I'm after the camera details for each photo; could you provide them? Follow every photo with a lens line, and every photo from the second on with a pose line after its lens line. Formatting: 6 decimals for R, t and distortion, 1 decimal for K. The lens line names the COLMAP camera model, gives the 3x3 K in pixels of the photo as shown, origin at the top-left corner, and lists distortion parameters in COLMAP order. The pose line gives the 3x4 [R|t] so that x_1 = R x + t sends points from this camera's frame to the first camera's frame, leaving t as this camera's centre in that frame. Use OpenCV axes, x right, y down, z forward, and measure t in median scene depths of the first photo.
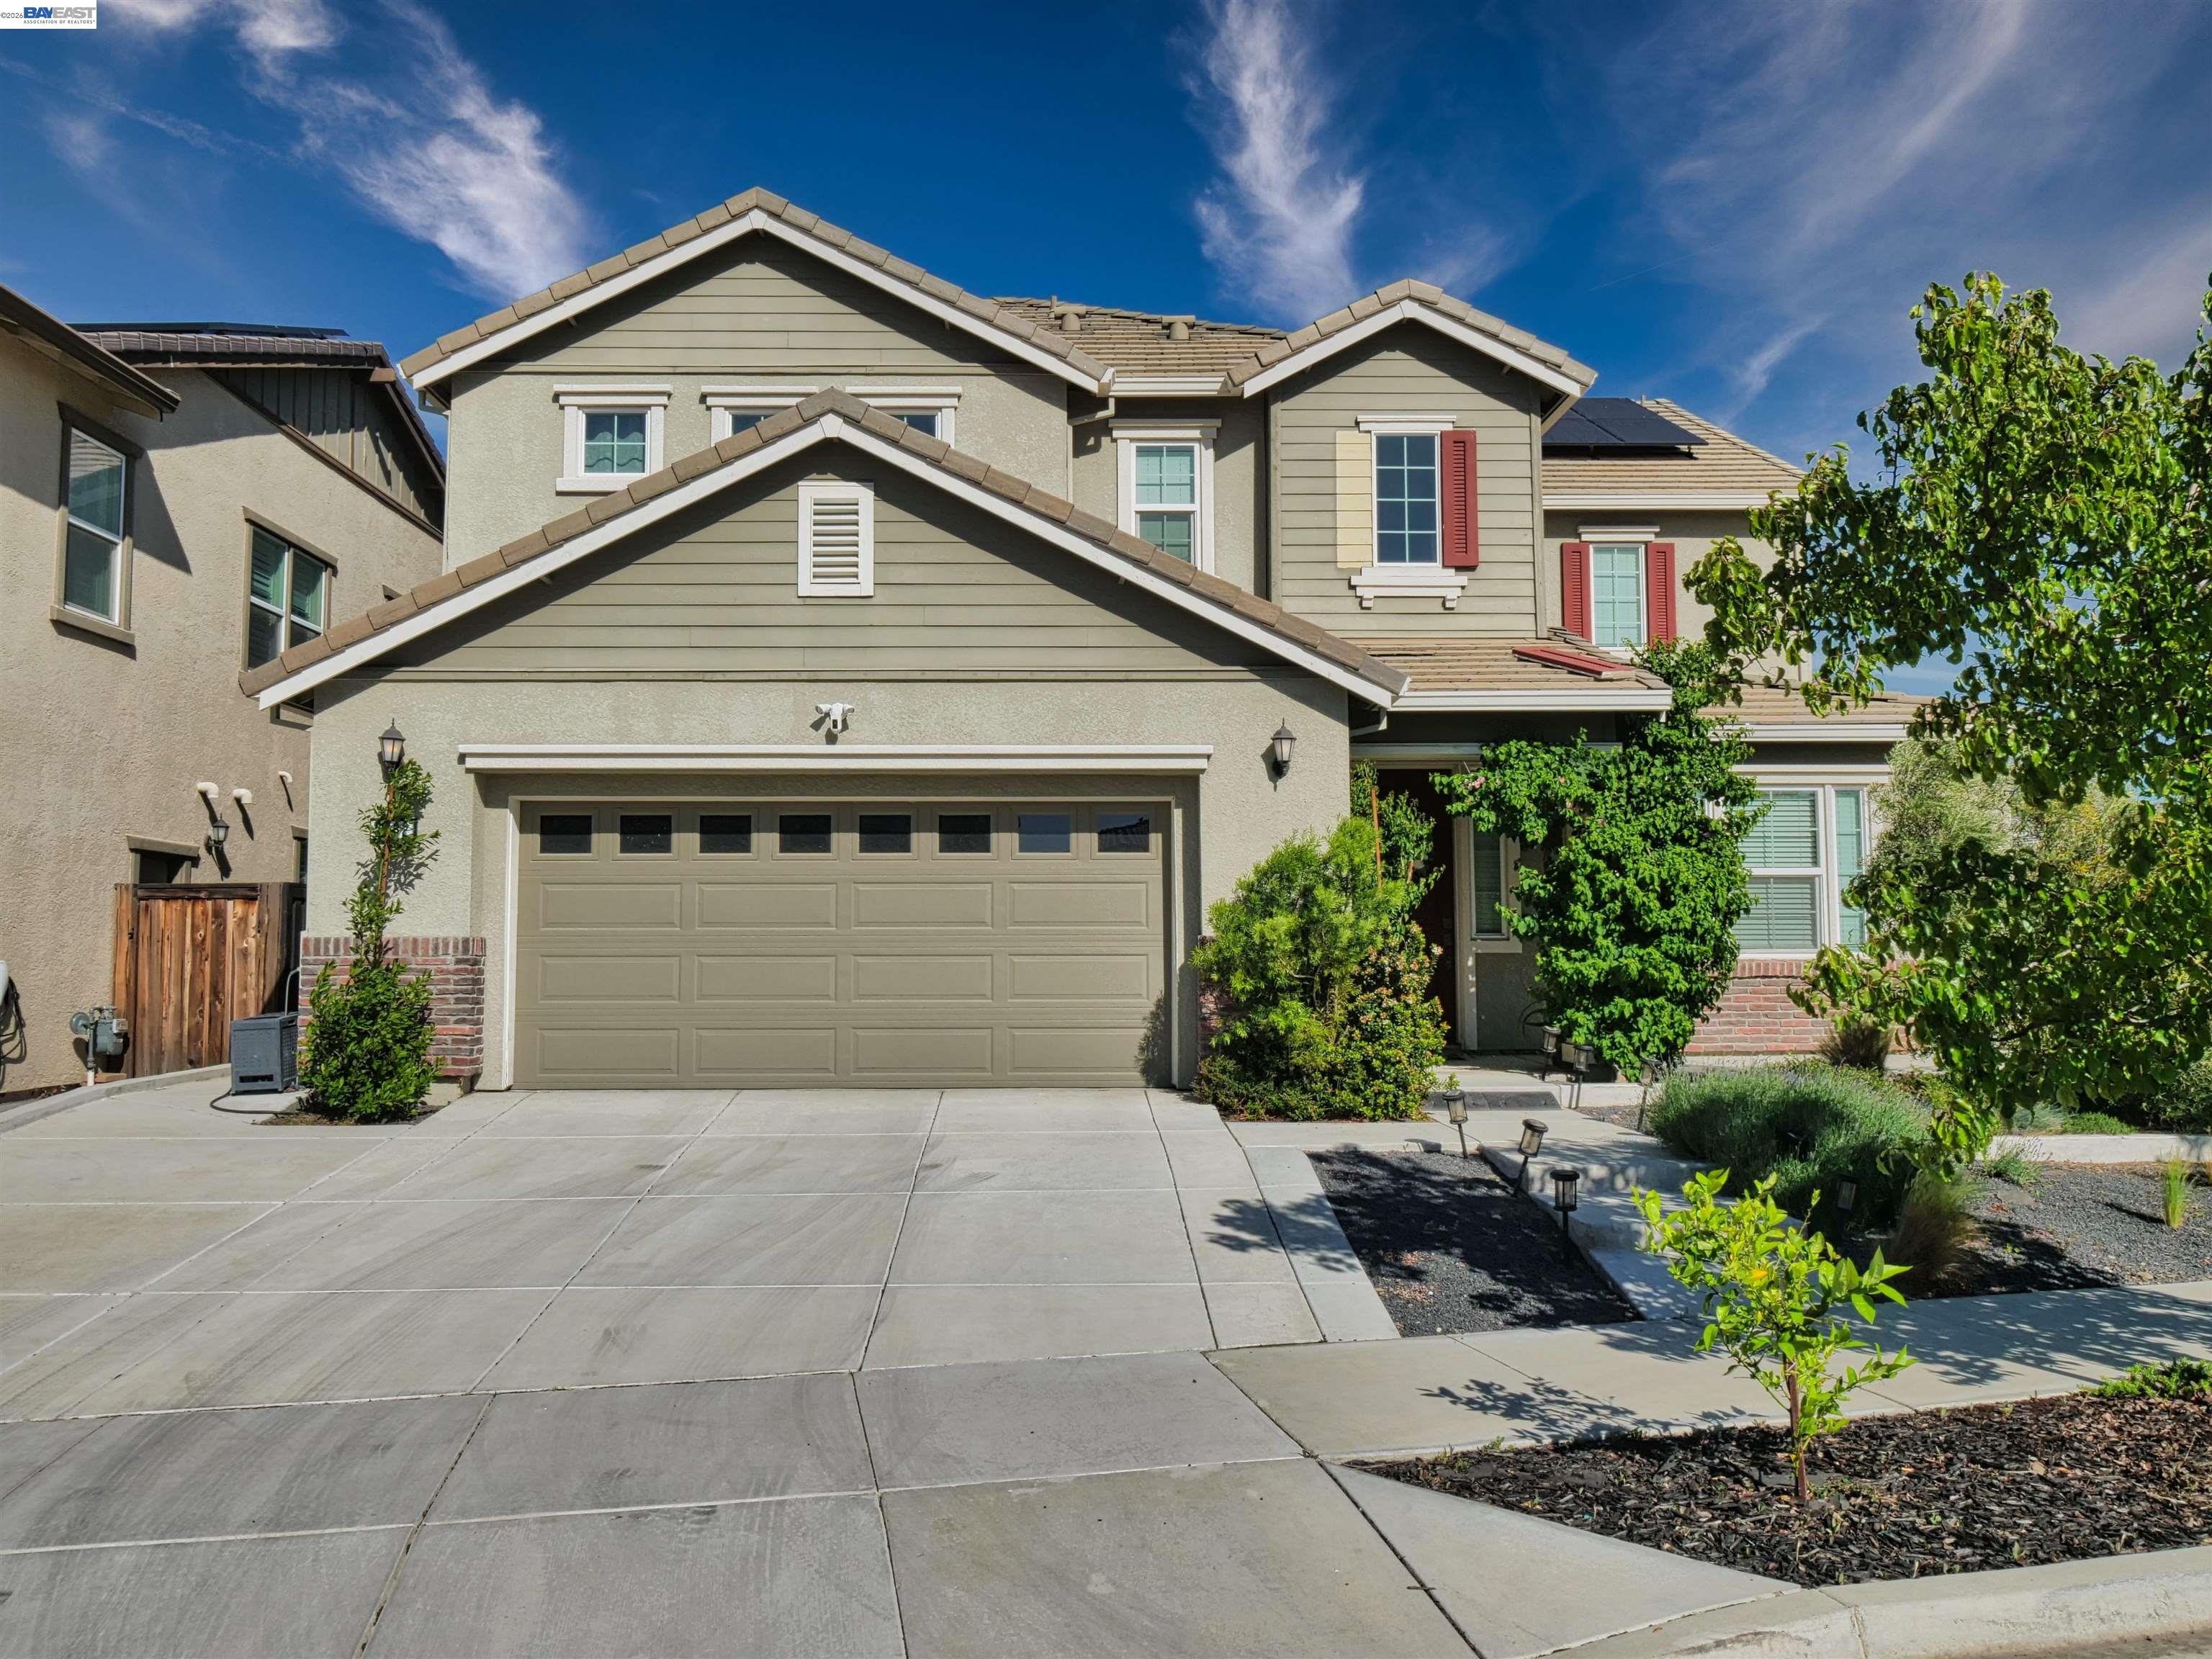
lens RADIAL K [[1805.8, 0, 1099.6], [0, 1805.8, 821.4], [0, 0, 1]] dist [-0.001863, 0.003107]
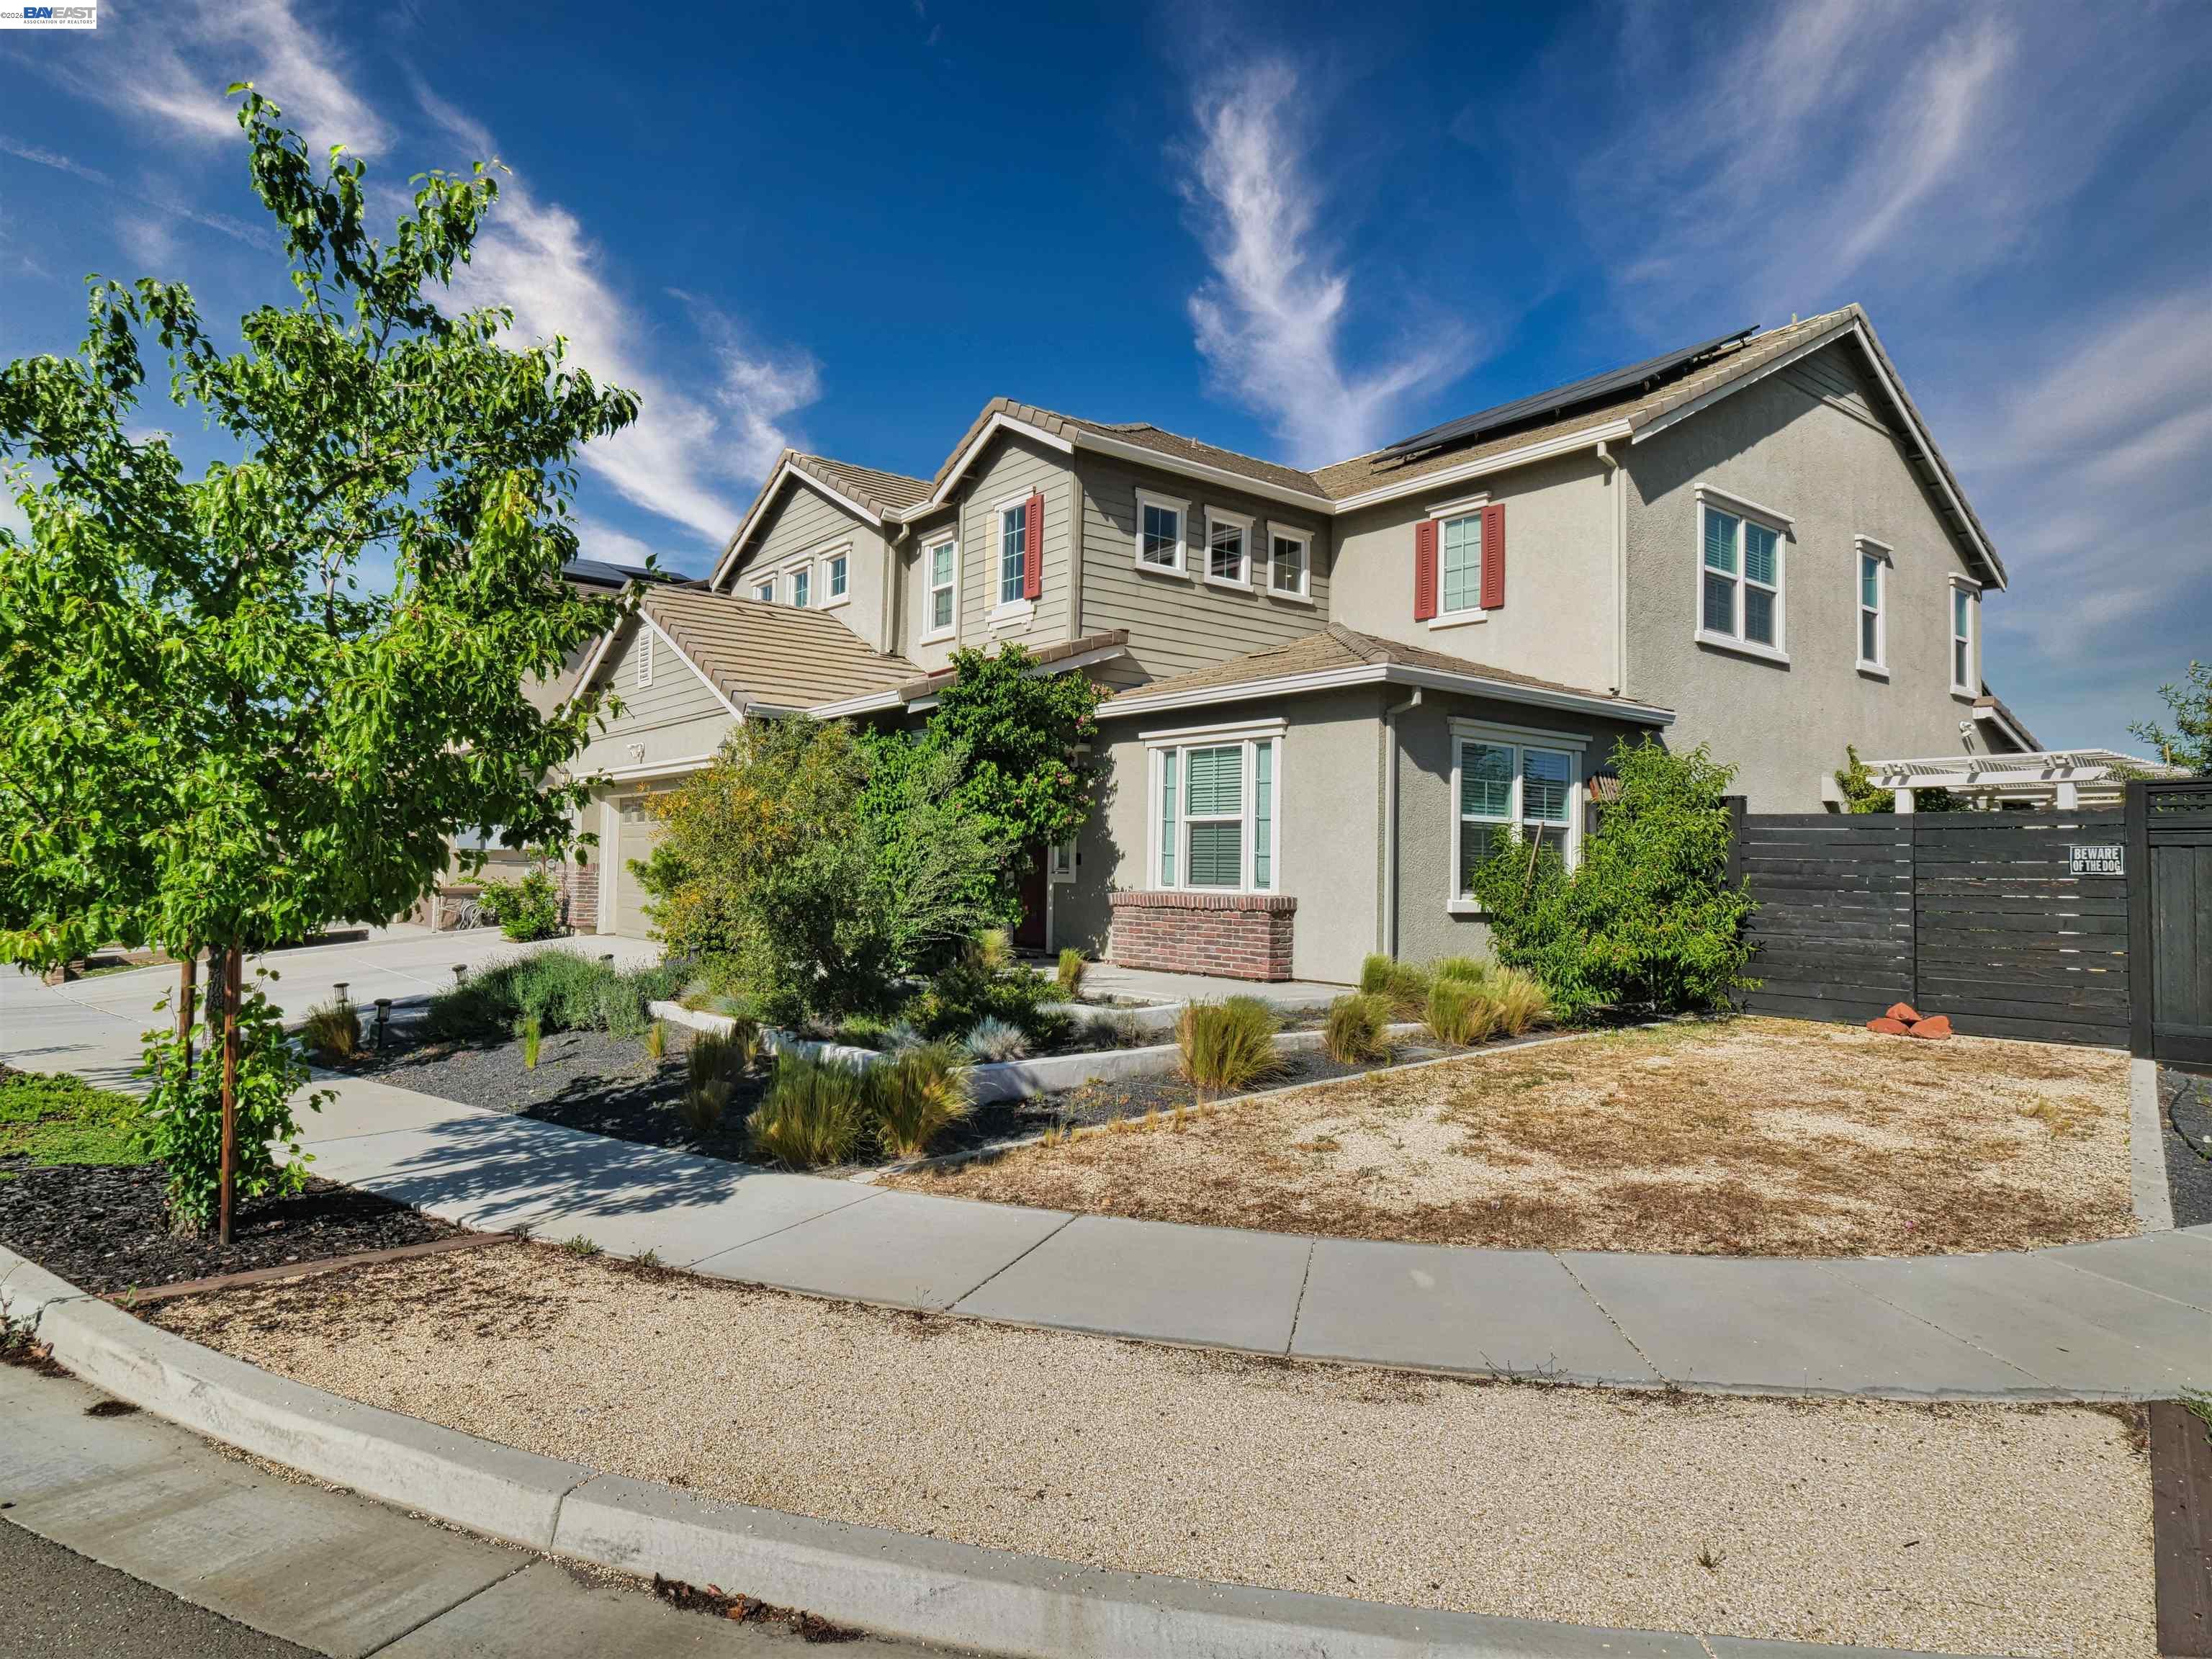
lens RADIAL K [[1291.0, 0, 1094.1], [0, 1291.0, 827.0], [0, 0, 1]] dist [0.002389, 0.003112]
pose [[0.581857, -0.006771, -0.813263, 1.009168], [0.035251, 0.999236, 0.016901, 0.016561], [0.812527, -0.038502, 0.581651, 0.462442]]
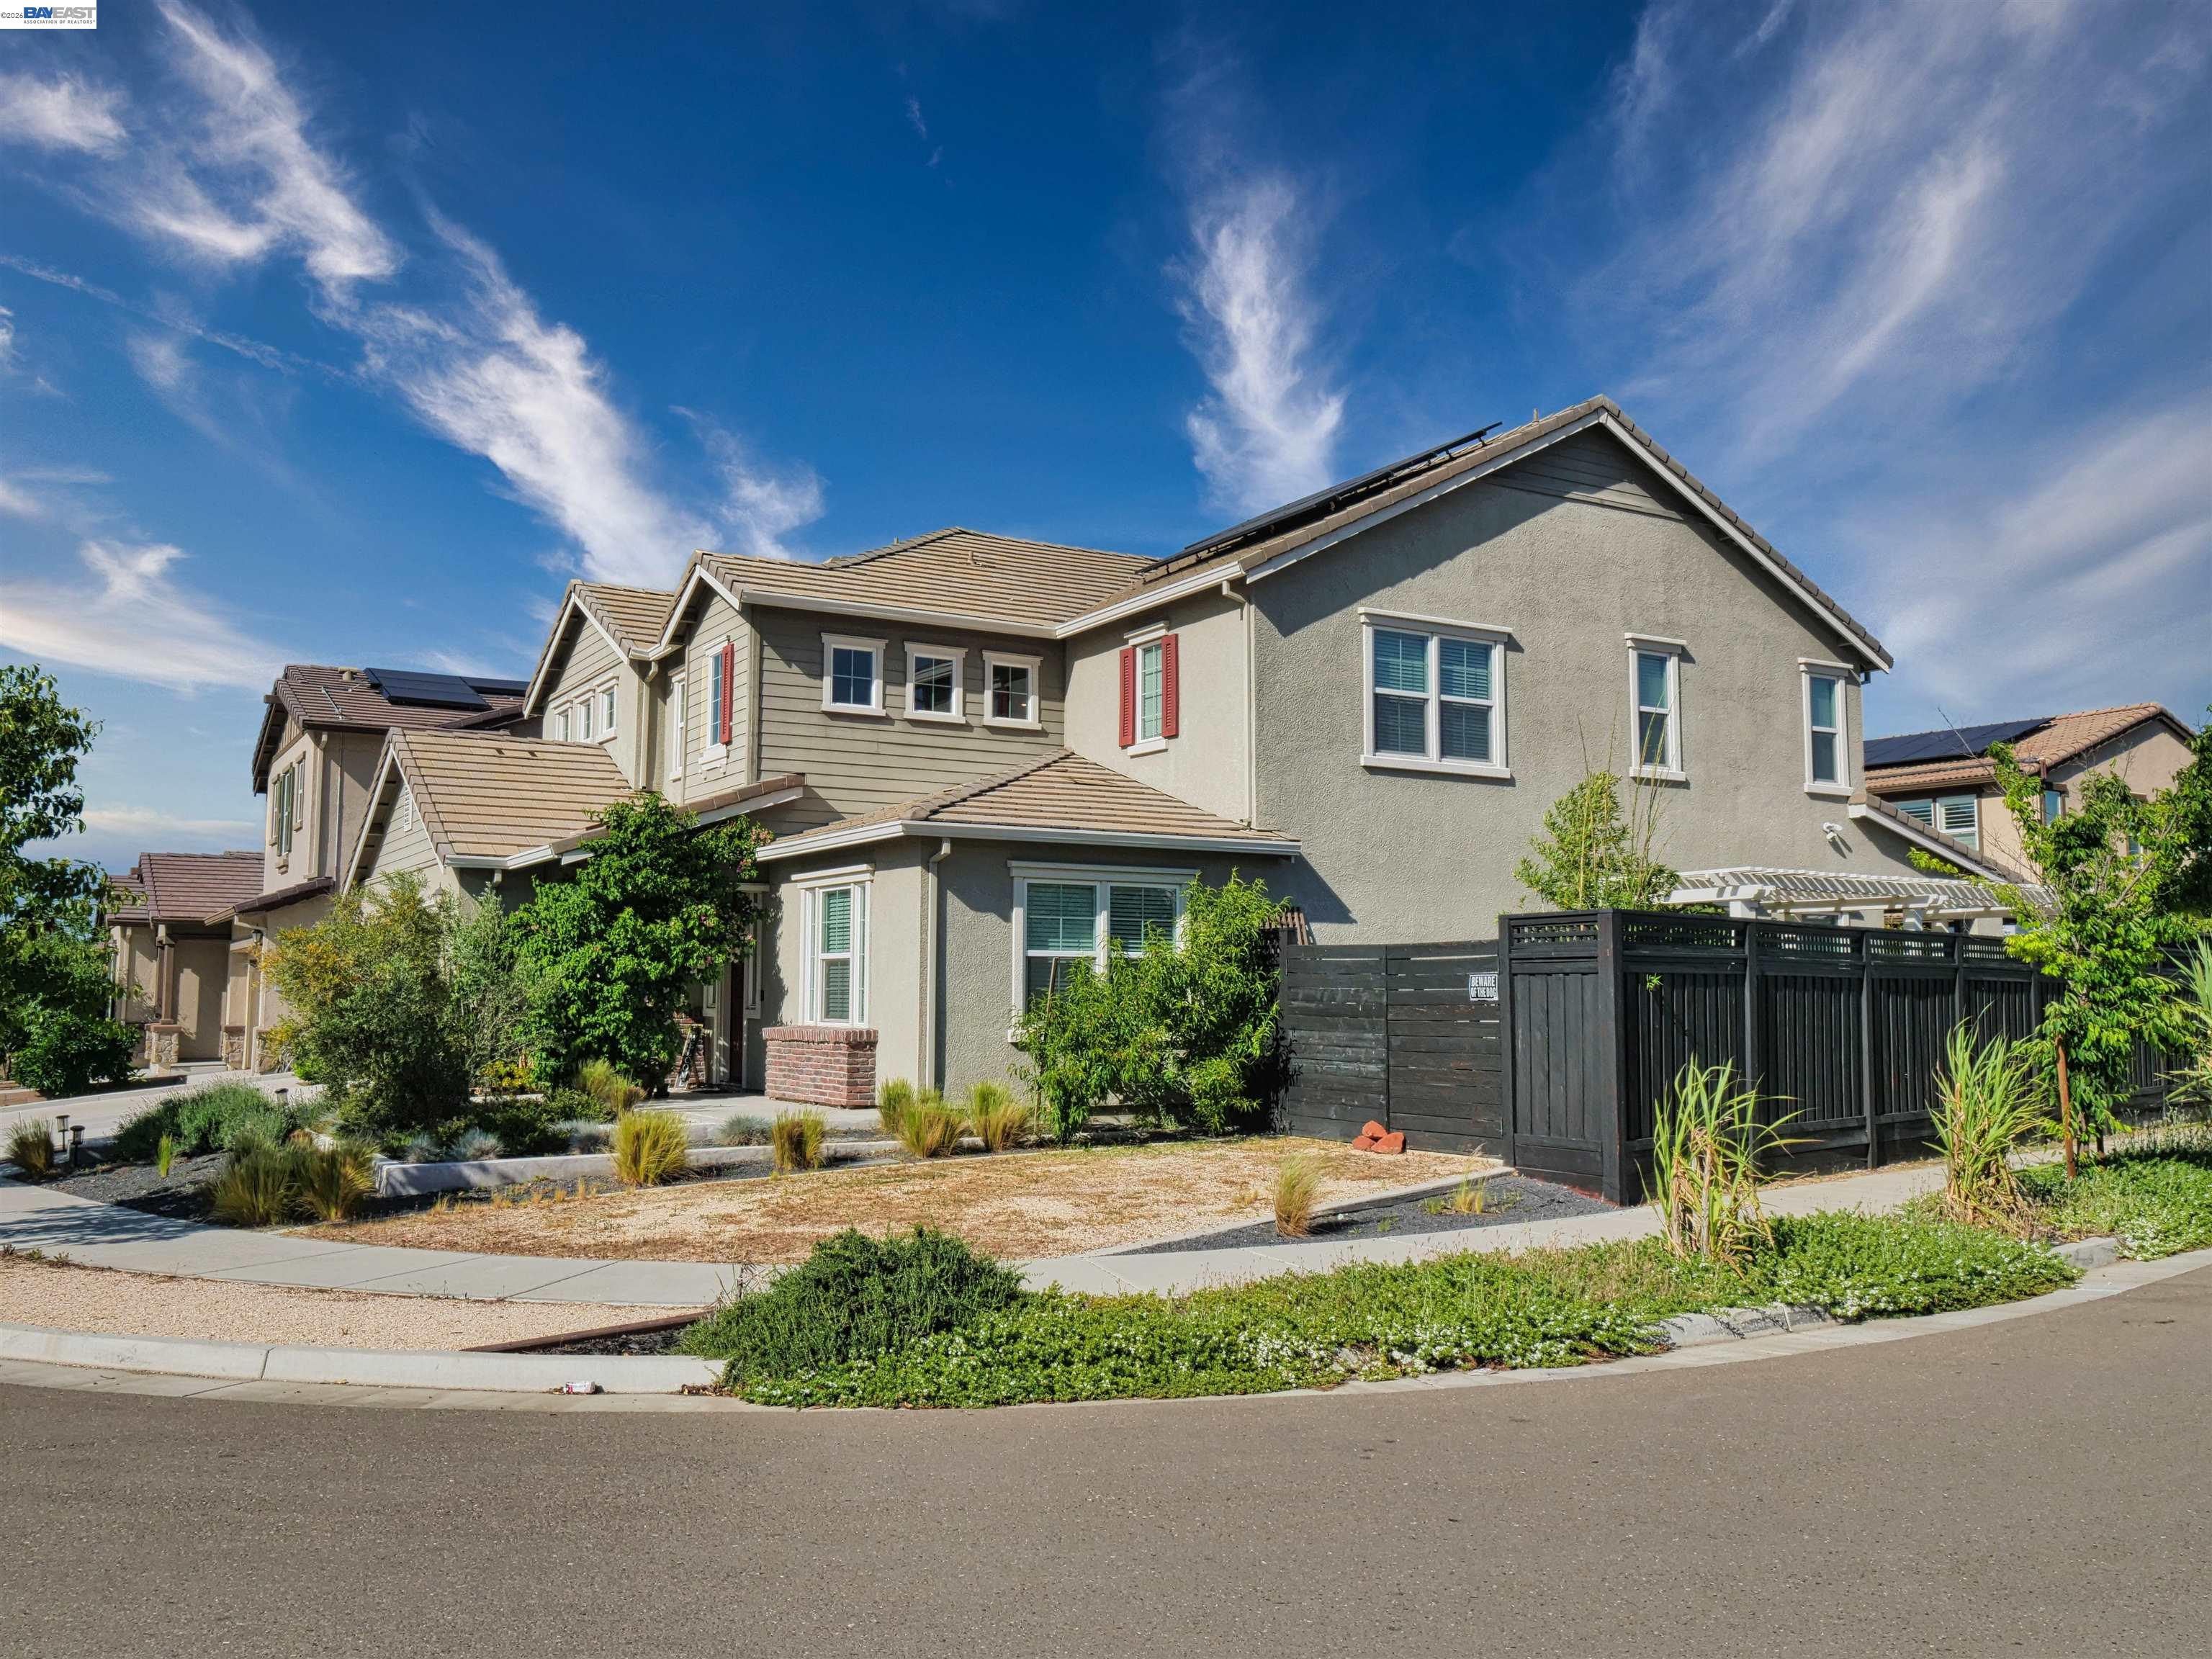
lens RADIAL K [[1805.8, 0, 1115.8], [0, 1805.8, 836.8], [0, 0, 1]] dist [-0.001863, 0.003107]
pose [[0.470869, -0.065379, -0.879777, 1.563837], [0.057078, 0.997418, -0.043572, 0.010732], [0.880355, -0.029699, 0.473385, 0.595187]]
